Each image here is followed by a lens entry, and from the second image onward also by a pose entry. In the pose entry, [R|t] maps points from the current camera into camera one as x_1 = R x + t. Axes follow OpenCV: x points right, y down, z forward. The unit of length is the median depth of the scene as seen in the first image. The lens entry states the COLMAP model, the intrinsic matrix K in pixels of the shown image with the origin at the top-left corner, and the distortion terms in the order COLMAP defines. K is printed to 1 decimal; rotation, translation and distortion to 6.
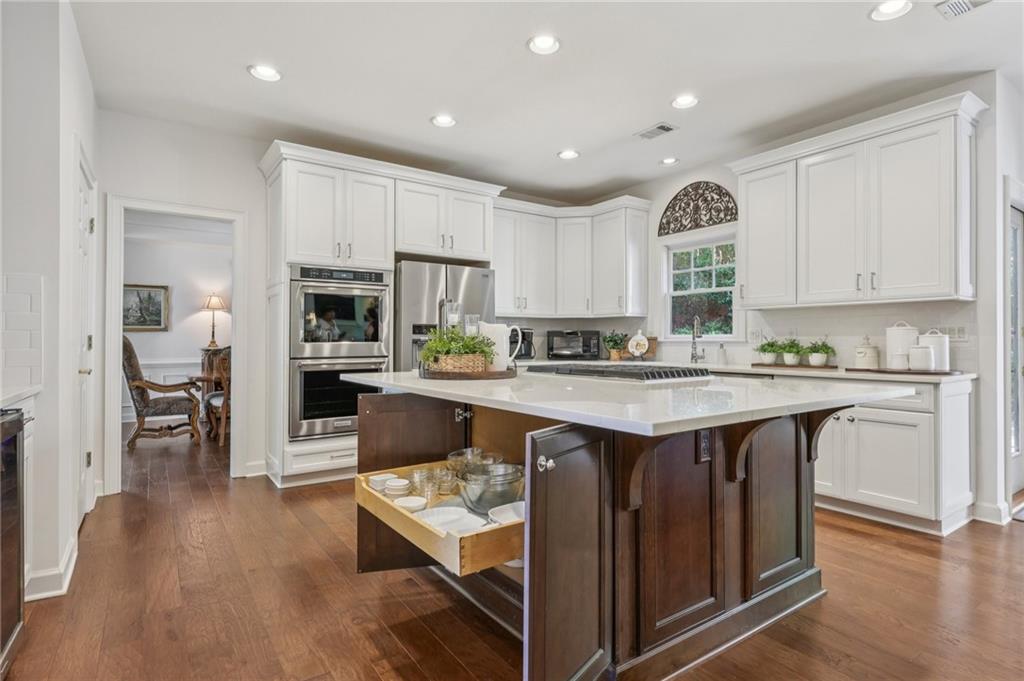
lens RADIAL K [[521.9, 0, 508.6], [0, 521.9, 338.6], [0, 0, 1]] dist [0.005497, 0.000231]
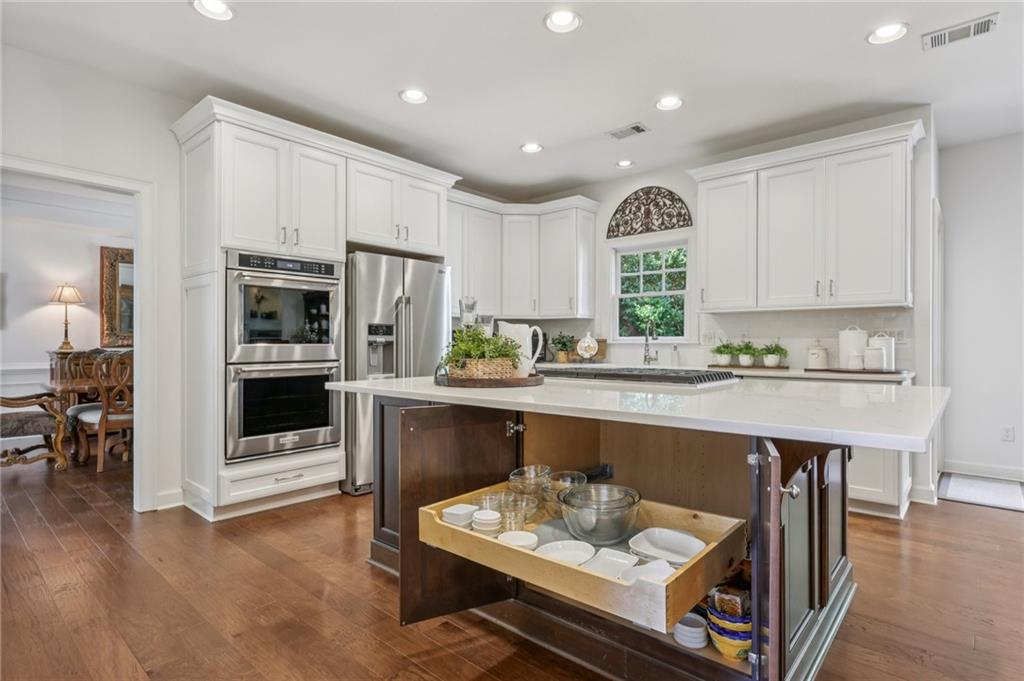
lens RADIAL K [[521.9, 0, 513.1], [0, 521.9, 343.2], [0, 0, 1]] dist [0.005497, 0.000231]
pose [[0.971501, 0.001033, 0.237035, -0.170265], [-0.002457, 0.999981, 0.005711, -0.000204], [-0.237024, -0.006130, 0.971484, 0.088840]]
